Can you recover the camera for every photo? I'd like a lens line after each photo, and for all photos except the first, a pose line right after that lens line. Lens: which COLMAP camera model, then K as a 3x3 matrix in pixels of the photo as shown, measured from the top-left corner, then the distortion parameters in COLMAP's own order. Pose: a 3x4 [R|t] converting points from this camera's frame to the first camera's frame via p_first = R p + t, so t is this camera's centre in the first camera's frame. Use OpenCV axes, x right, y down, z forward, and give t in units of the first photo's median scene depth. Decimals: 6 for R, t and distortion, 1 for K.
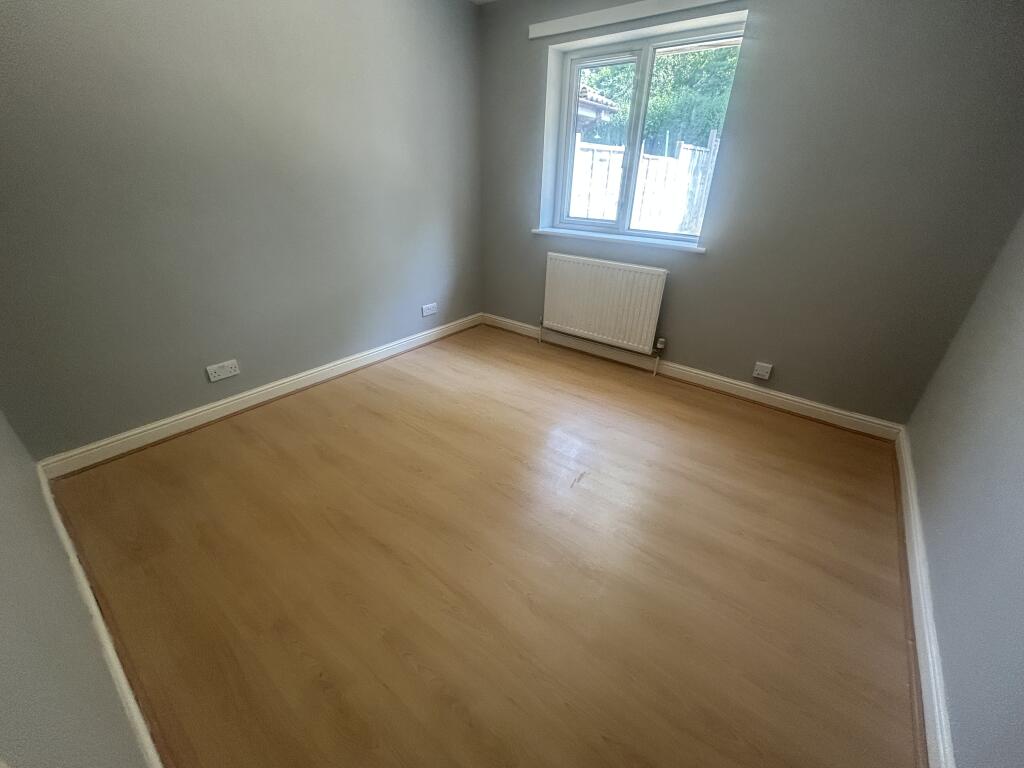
lens RADIAL K [[402.3, 0, 512.0], [0, 402.3, 384.0], [0, 0, 1]] dist [0.000033, 0.000002]
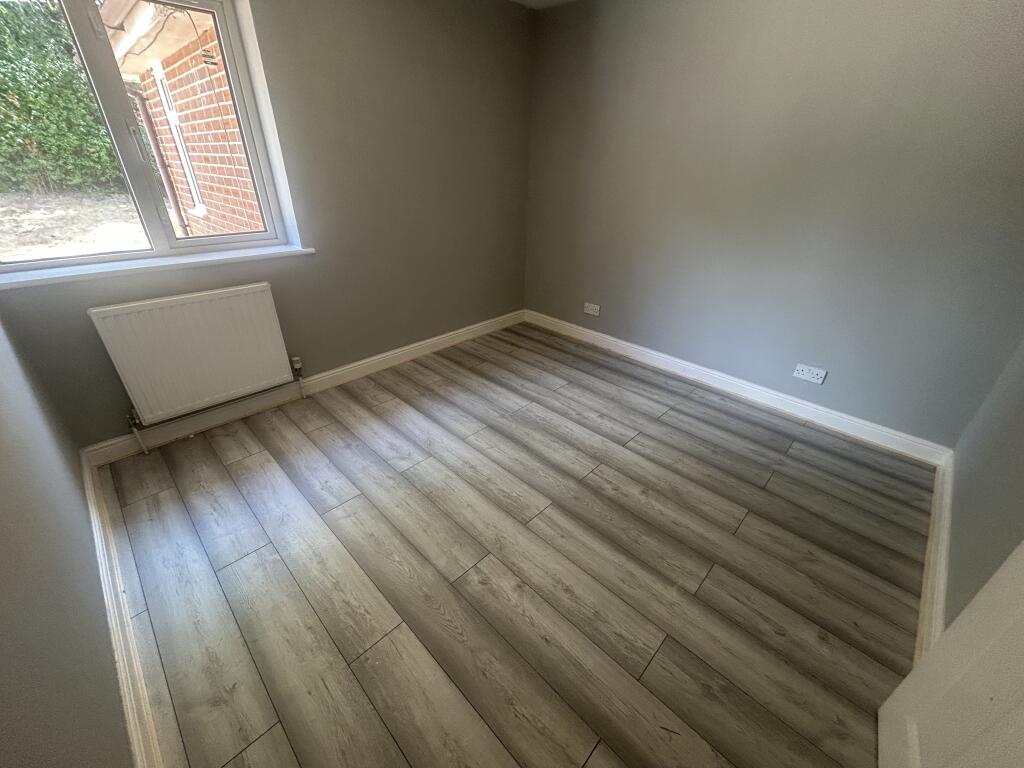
lens RADIAL K [[414.5, 0, 512.0], [0, 414.5, 384.0], [0, 0, 1]] dist [0.000468, 0.000039]
pose [[0.120178, -0.457432, 0.881086, -0.395520], [0.472803, 0.806774, 0.354363, -0.162137], [-0.872935, 0.373993, 0.313232, 0.319282]]
